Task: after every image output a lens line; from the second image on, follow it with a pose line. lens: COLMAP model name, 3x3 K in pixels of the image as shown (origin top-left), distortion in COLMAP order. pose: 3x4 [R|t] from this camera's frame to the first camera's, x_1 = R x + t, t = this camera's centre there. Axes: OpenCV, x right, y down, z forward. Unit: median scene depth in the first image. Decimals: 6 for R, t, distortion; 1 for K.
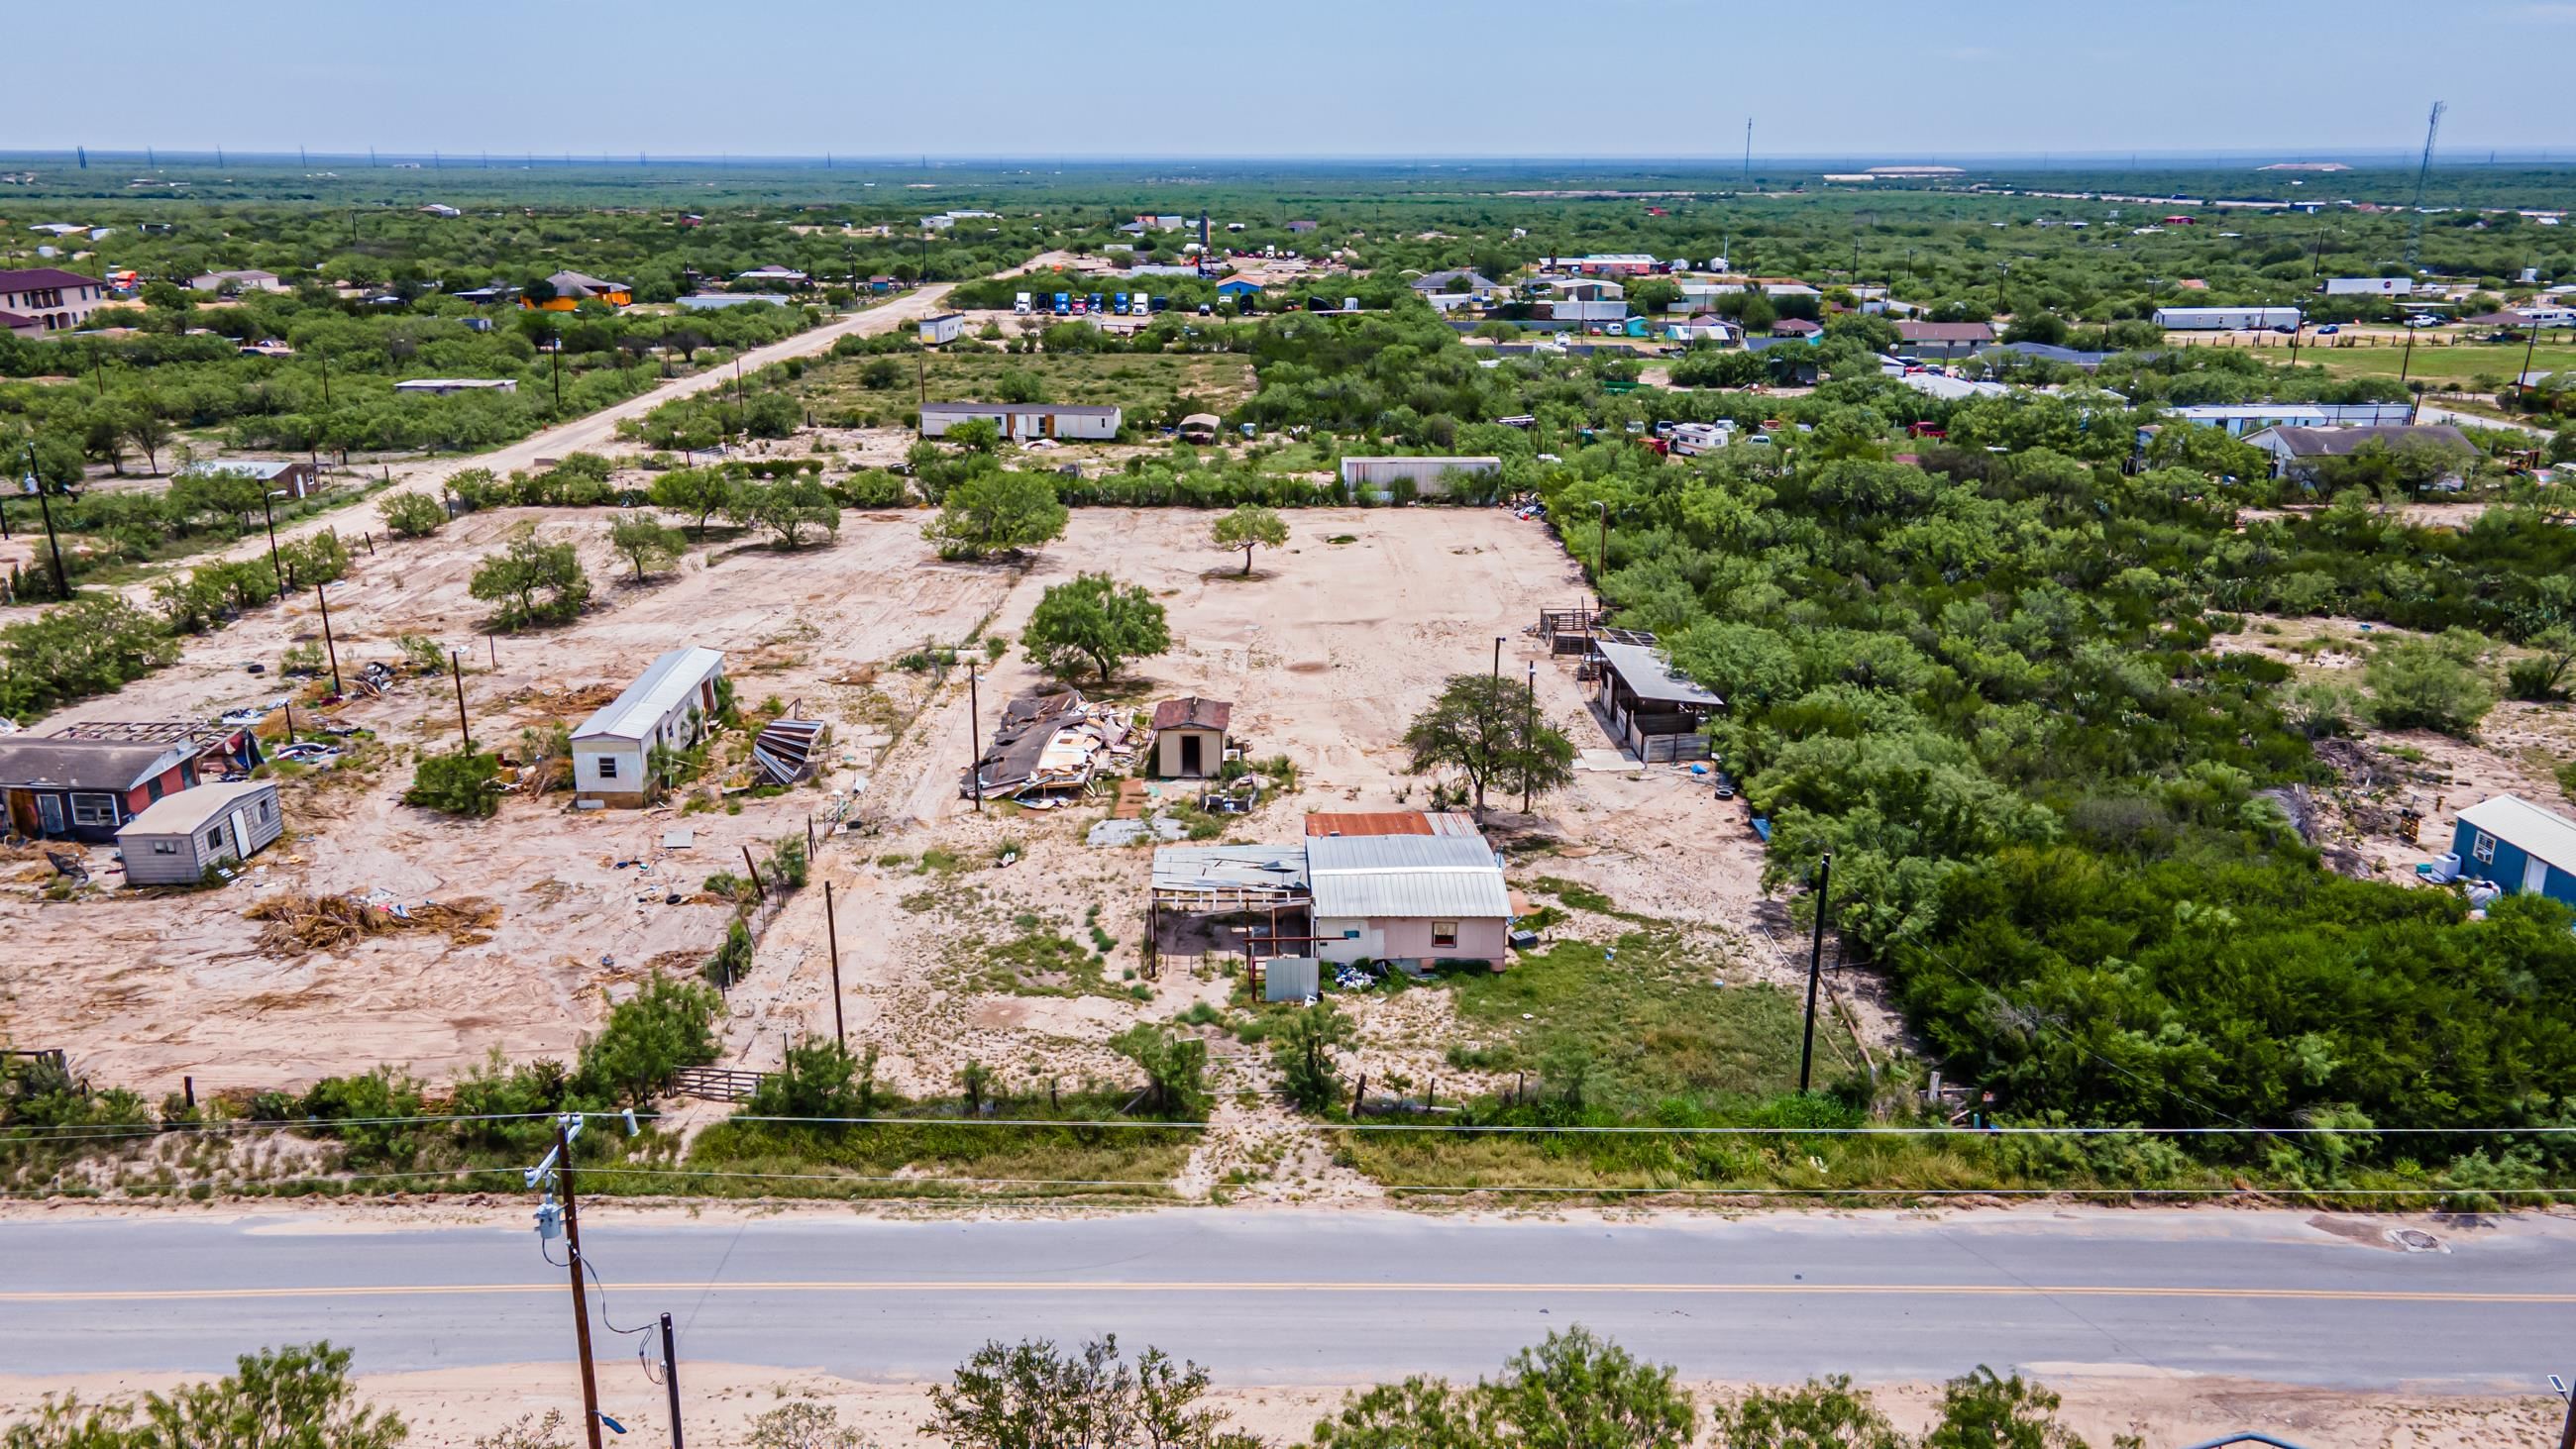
lens RADIAL K [[1856.9, 0, 1288.0], [0, 1856.9, 724.5], [0, 0, 1]] dist [0.004792, 0.056675]
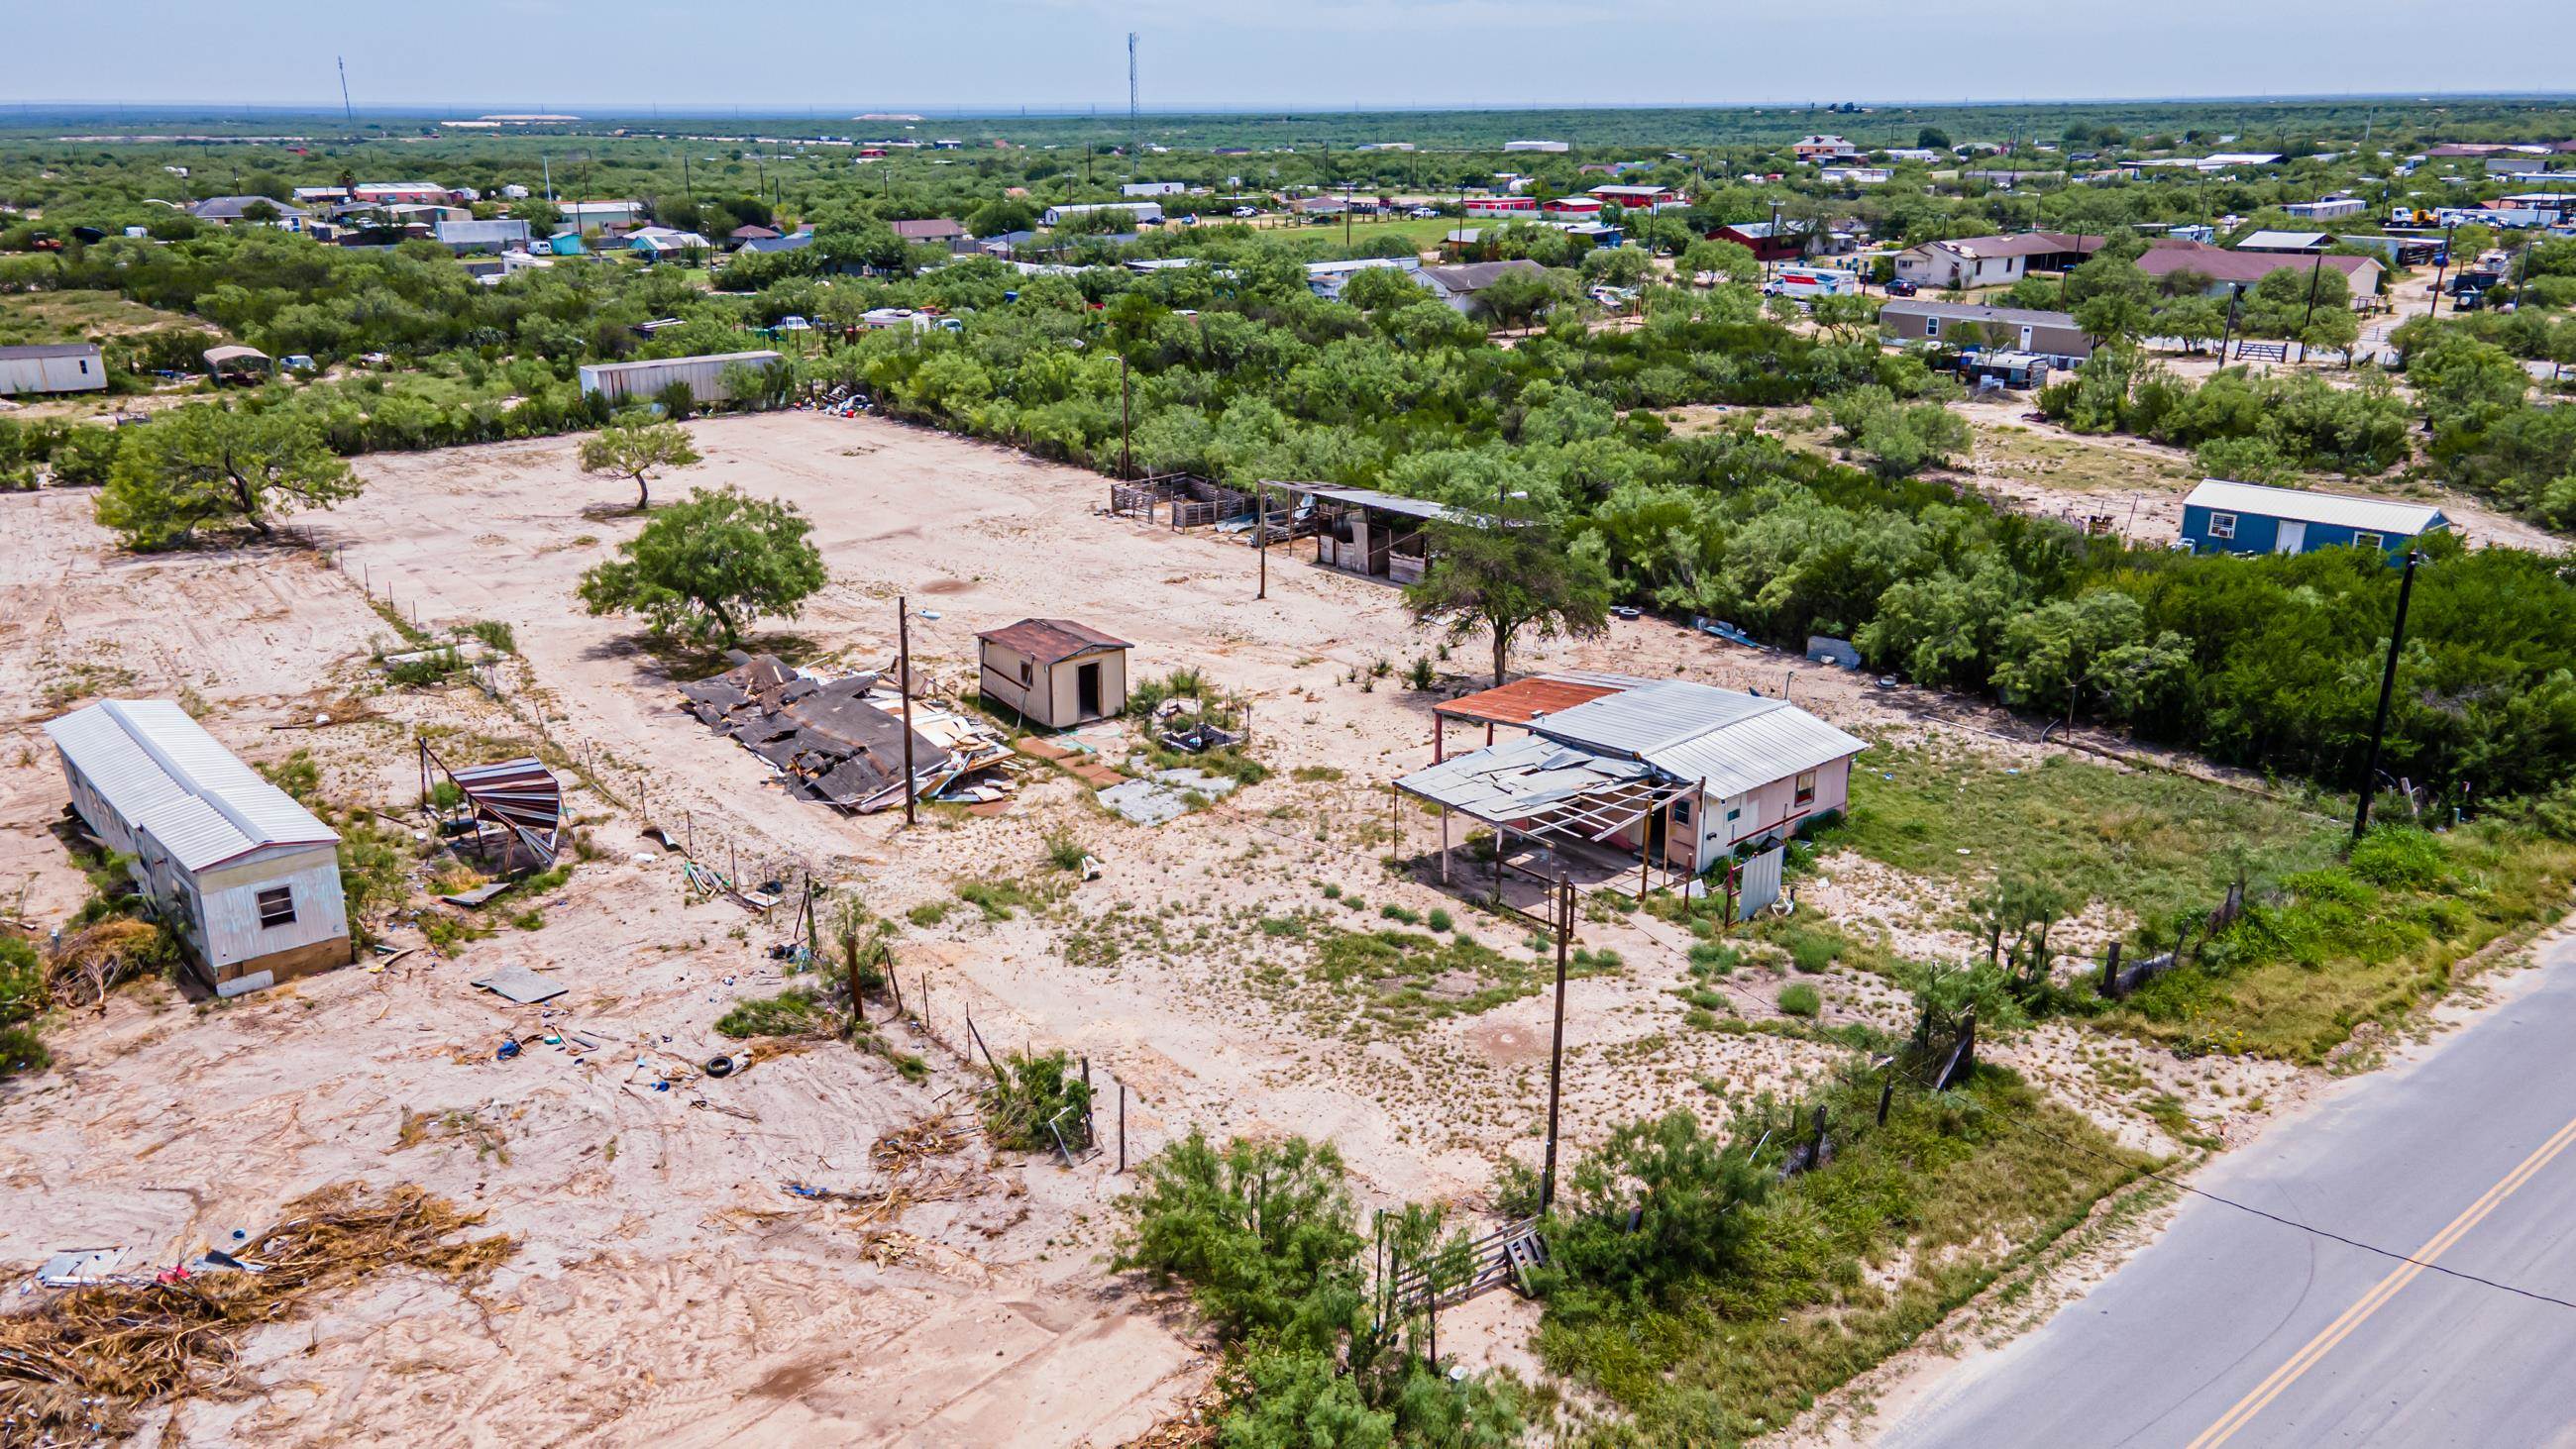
lens RADIAL K [[1856.9, 0, 1288.0], [0, 1856.9, 724.5], [0, 0, 1]] dist [0.004792, 0.056675]
pose [[0.782697, -0.203796, 0.588092, -0.496311], [0.188139, 0.978141, 0.088567, -0.023907], [-0.593287, 0.041322, 0.803930, 0.436364]]
